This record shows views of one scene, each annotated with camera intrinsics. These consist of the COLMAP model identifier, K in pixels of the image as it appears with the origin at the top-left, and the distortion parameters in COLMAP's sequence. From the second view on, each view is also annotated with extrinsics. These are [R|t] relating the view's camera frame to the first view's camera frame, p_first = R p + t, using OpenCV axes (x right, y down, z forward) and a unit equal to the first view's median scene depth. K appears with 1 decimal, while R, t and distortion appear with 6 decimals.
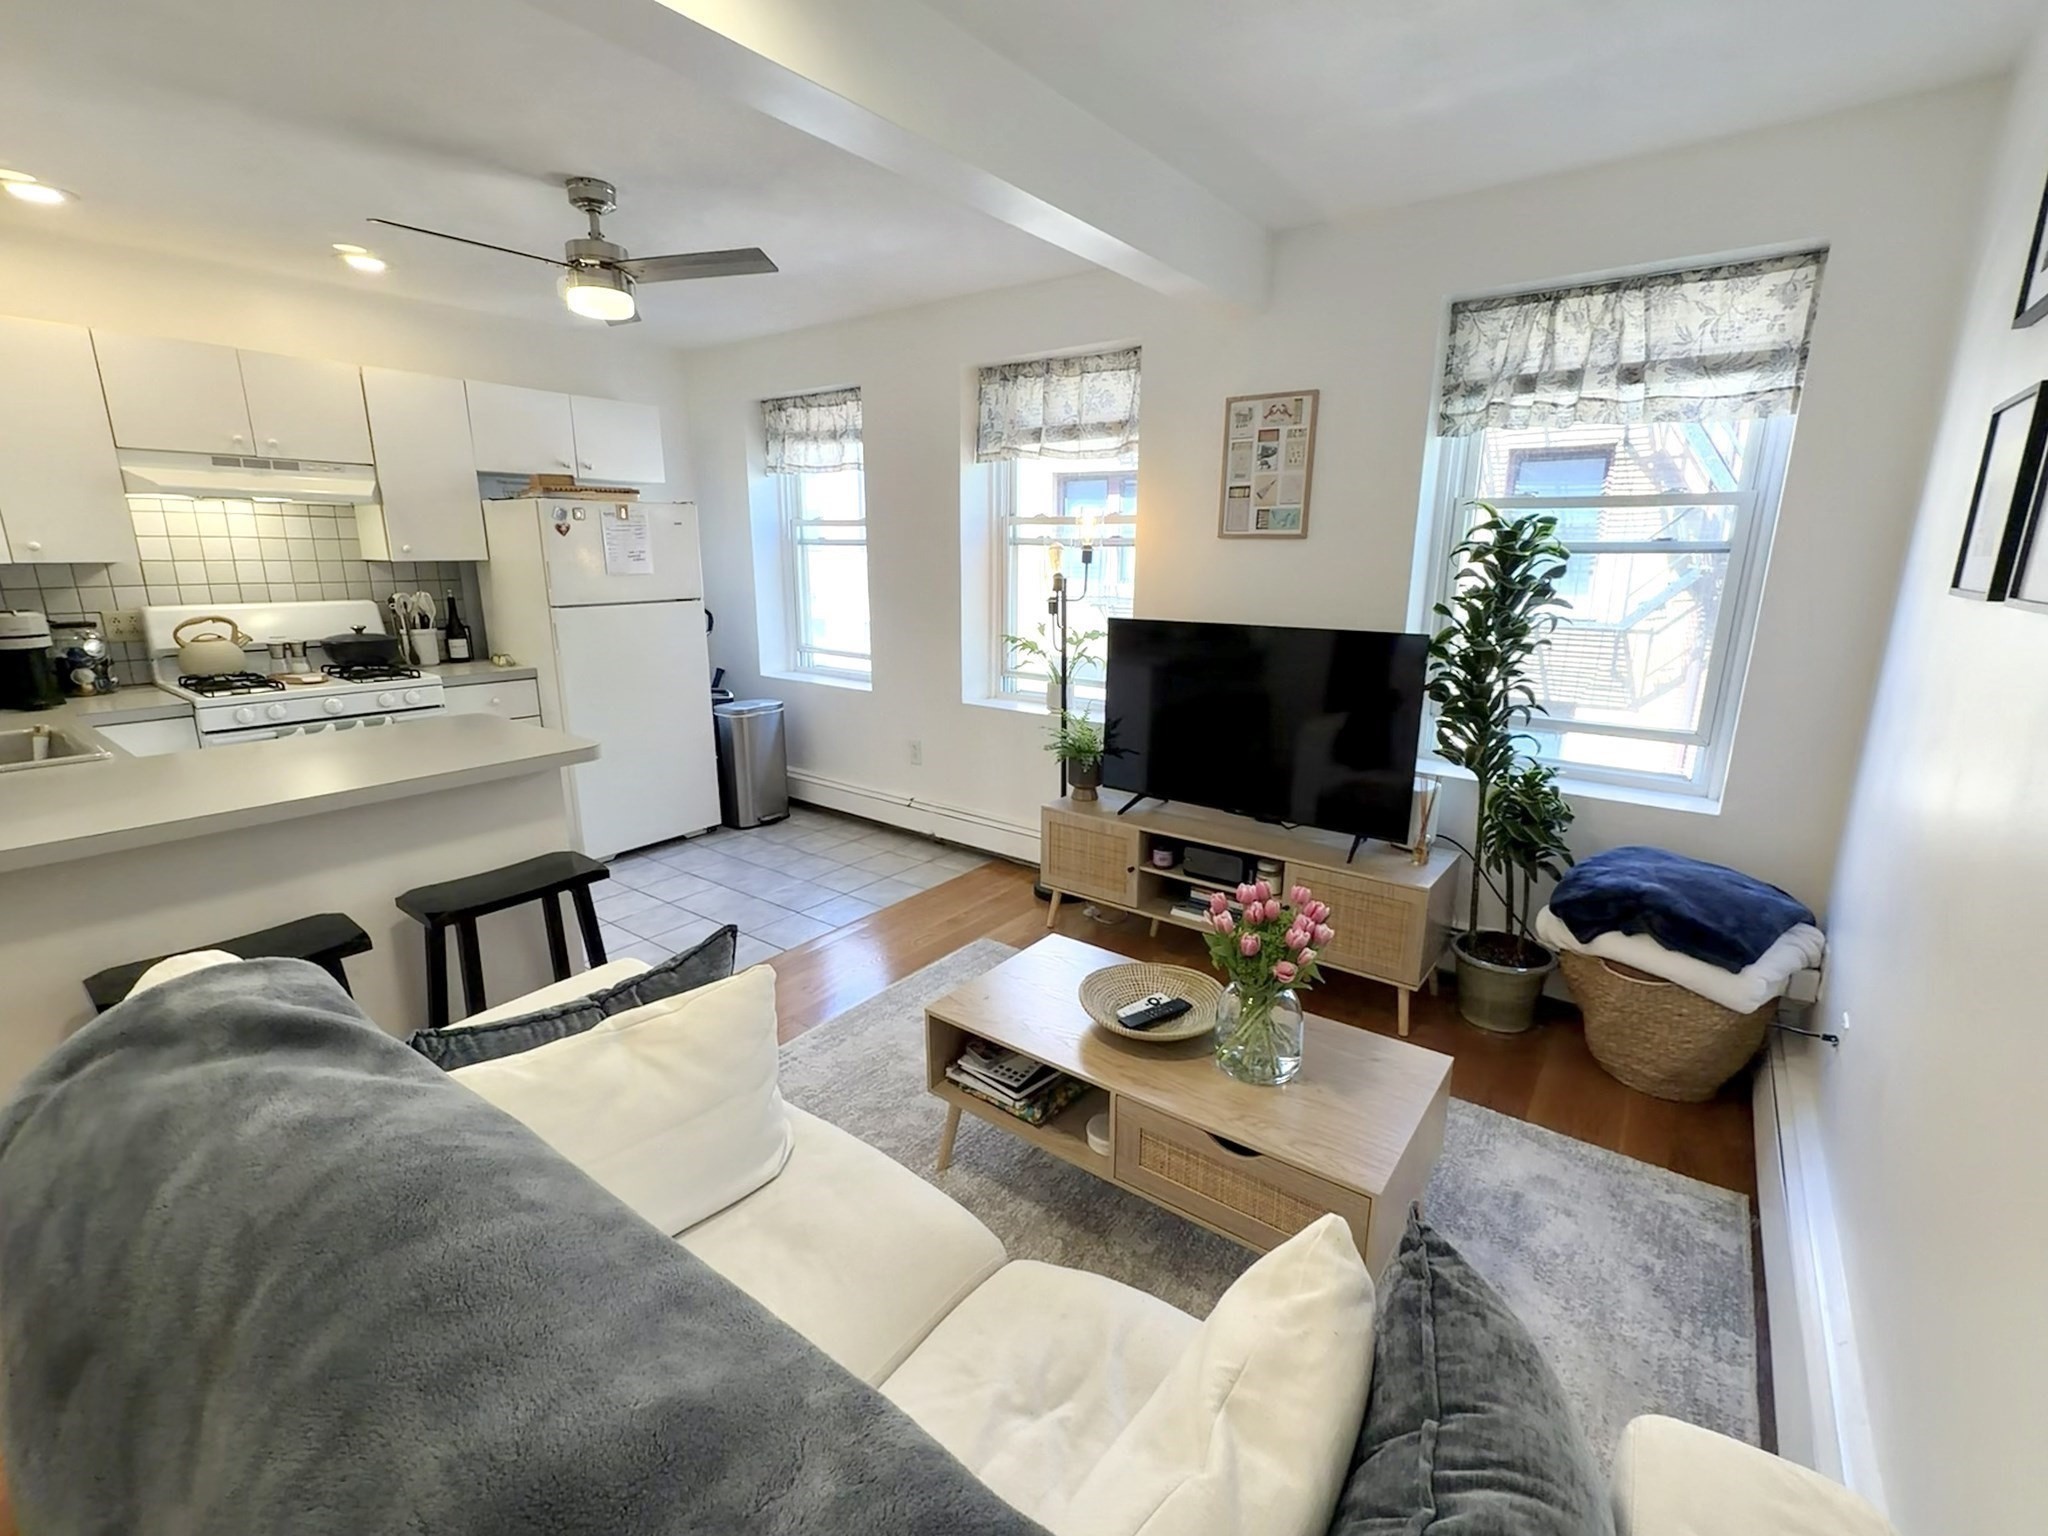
lens RADIAL K [[898.6, 0, 1059.6], [0, 898.6, 760.3], [0, 0, 1]] dist [-0.001123, -0.000284]
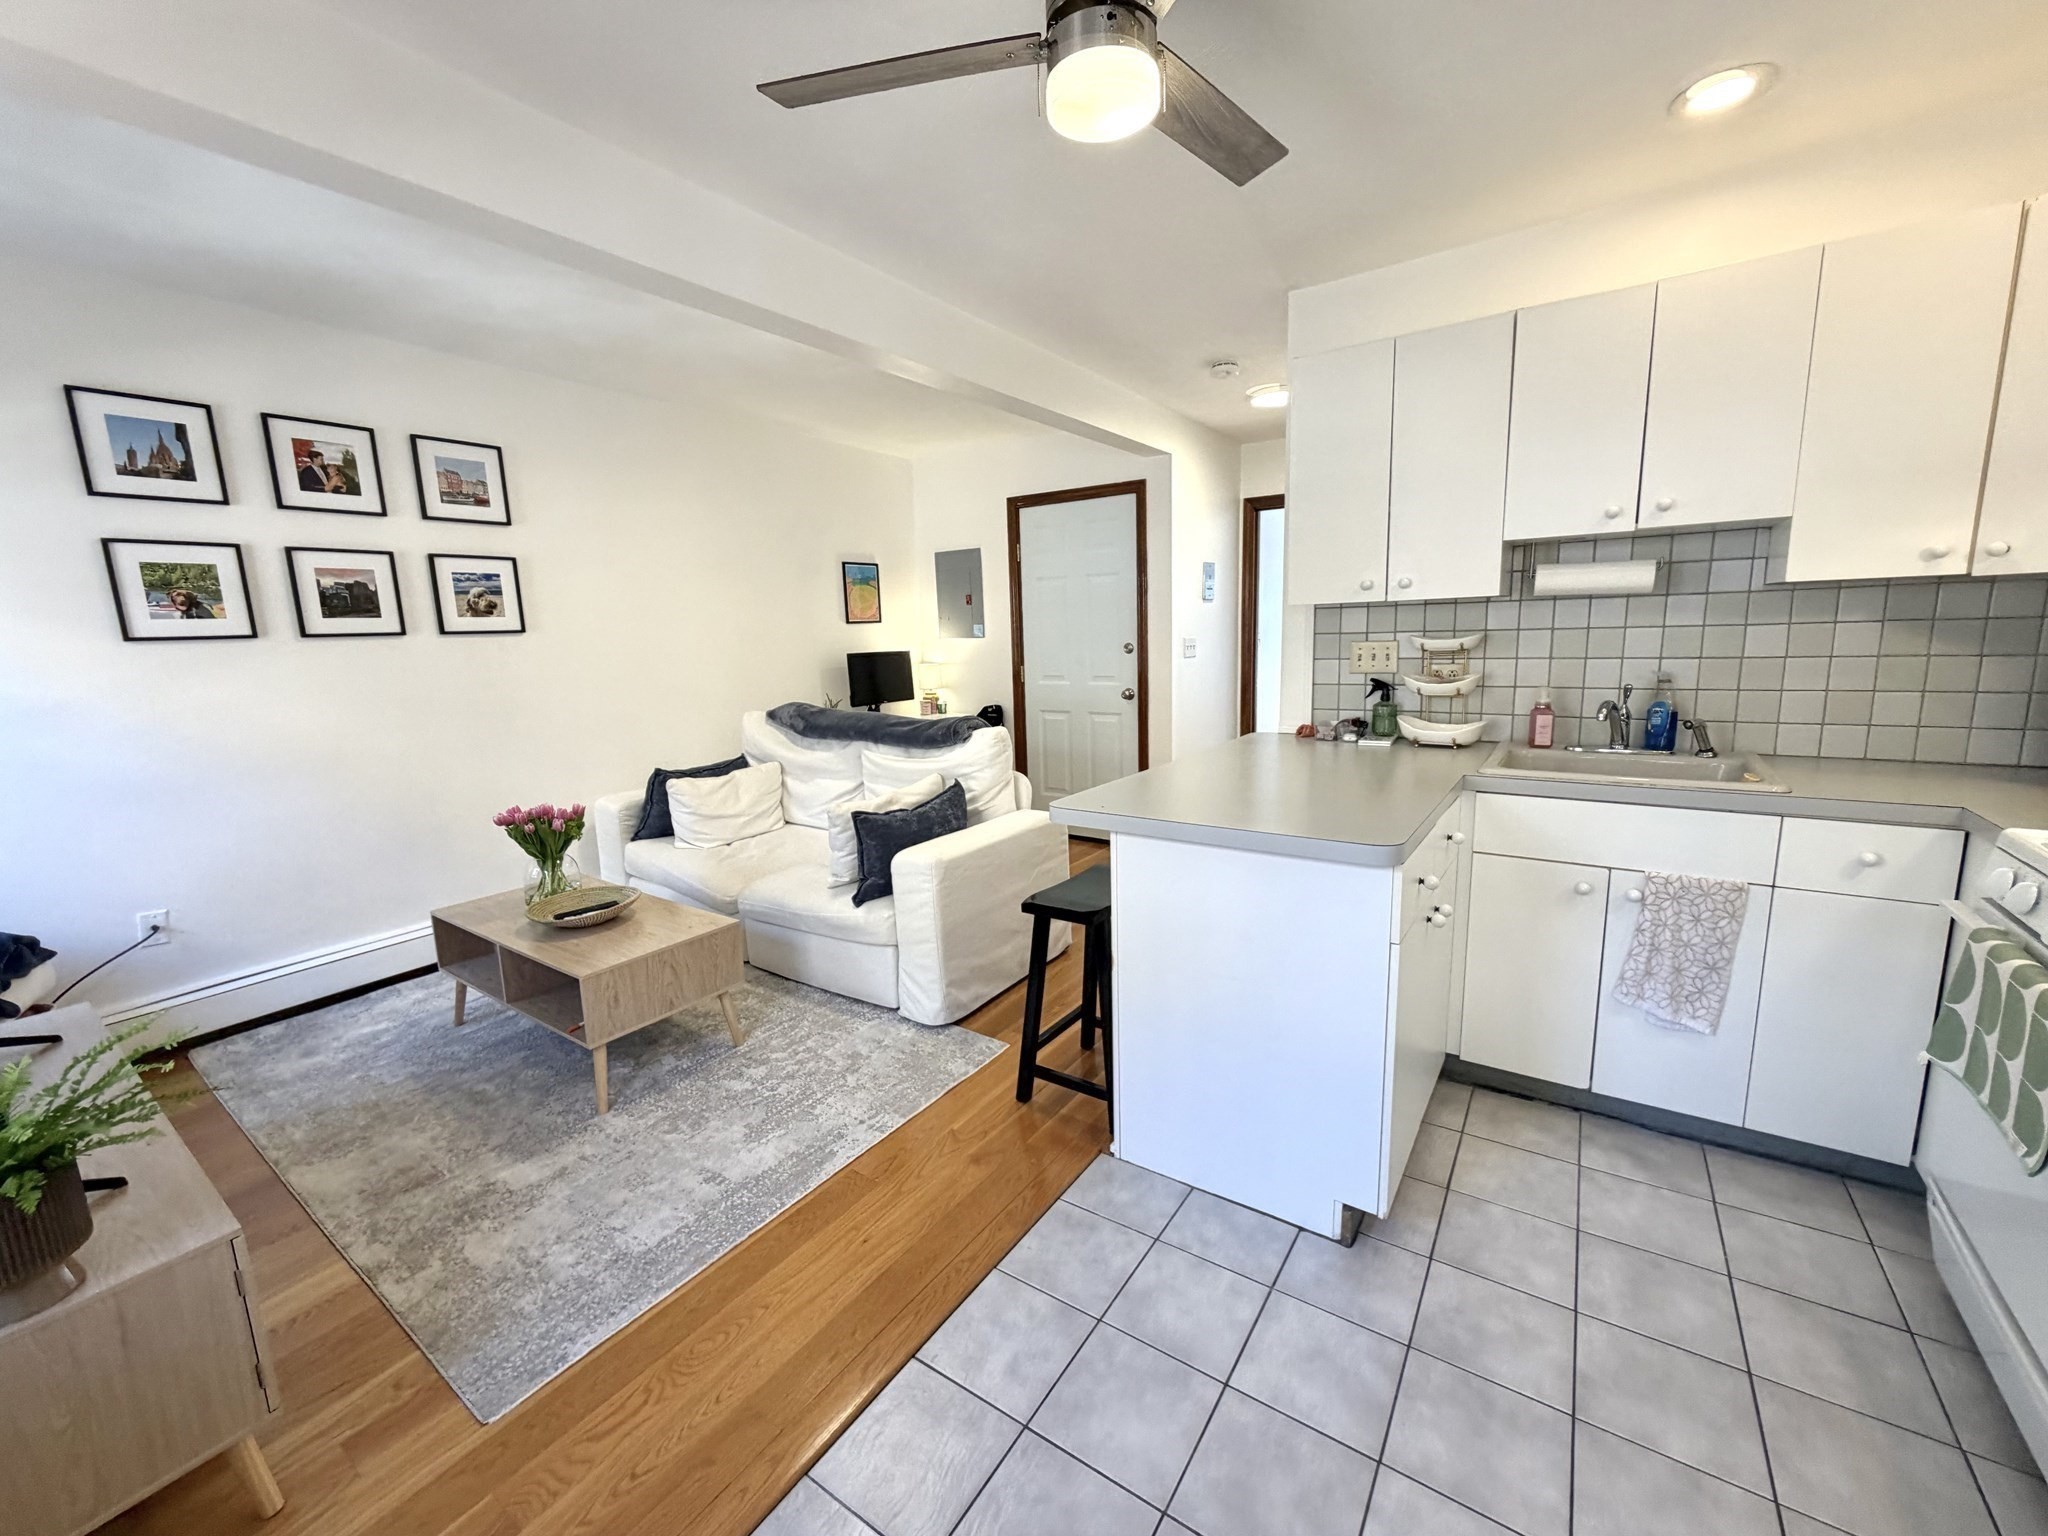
lens RADIAL K [[805.1, 0, 1029.7], [0, 805.1, 764.5], [0, 0, 1]] dist [0.001606, 0.000113]
pose [[-0.999650, 0.025801, -0.005909, -0.404689], [0.021374, 0.918536, 0.394759, -0.290208], [0.015613, 0.394494, -0.918766, 1.369634]]
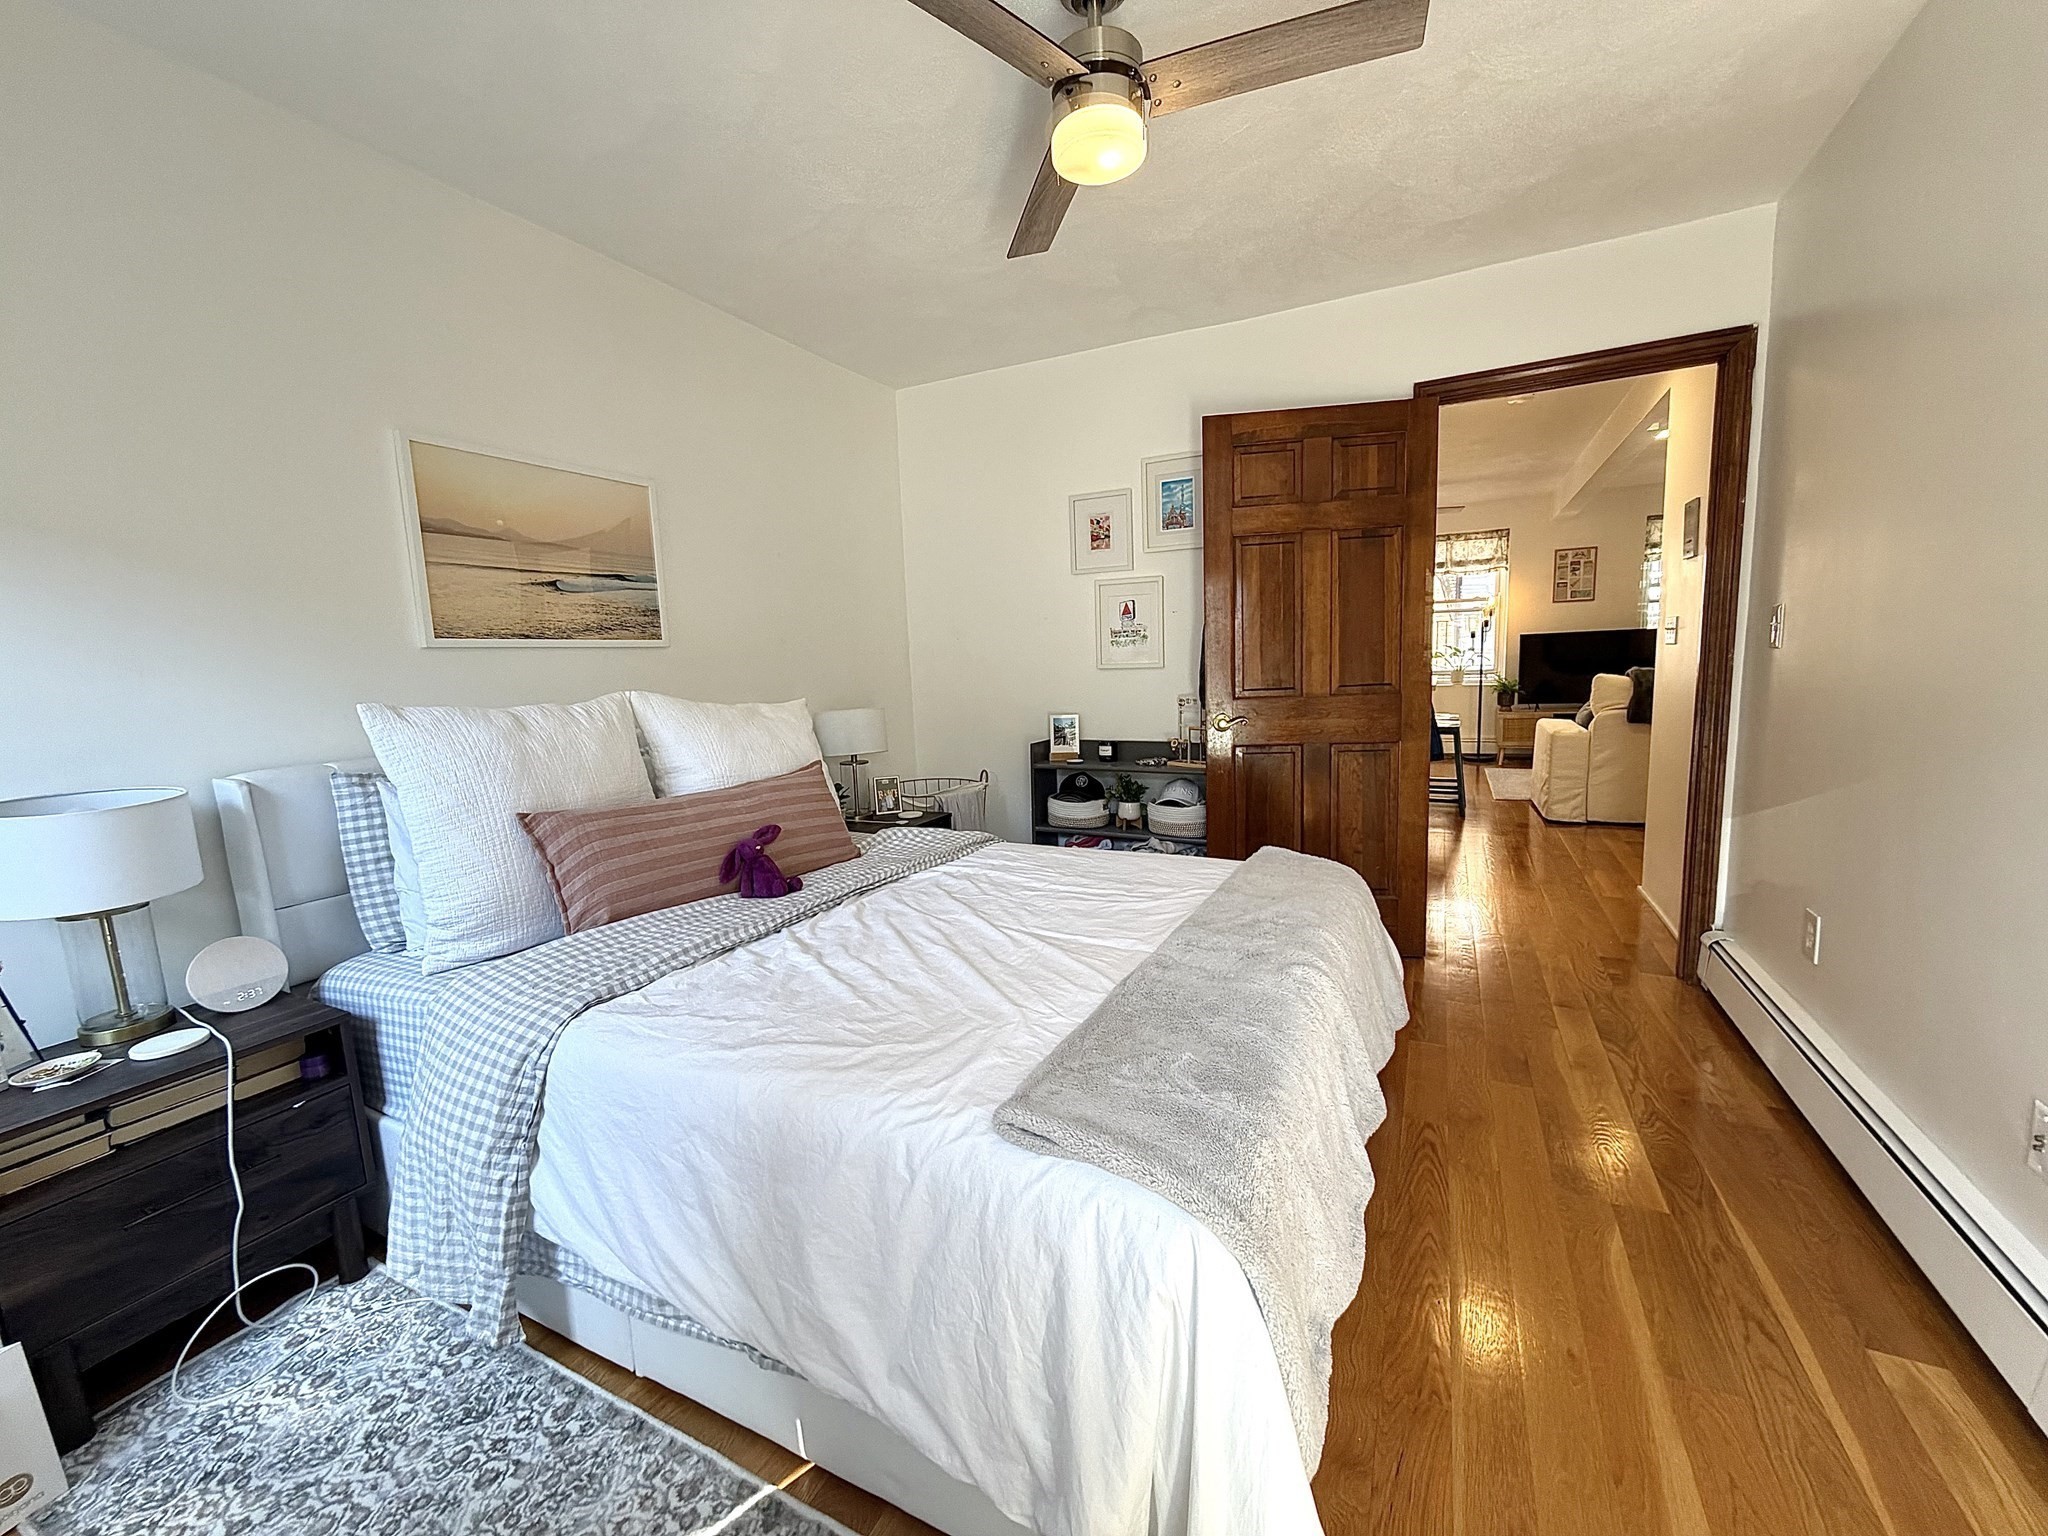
lens RADIAL K [[823.3, 0, 1016.4], [0, 823.3, 762.5], [0, 0, 1]] dist [0.003113, -0.000016]
pose [[0.989234, -0.056976, 0.134797, -1.723389], [0.072993, 0.990442, -0.117032, 0.372299], [-0.126841, 0.125611, 0.983938, -1.072972]]
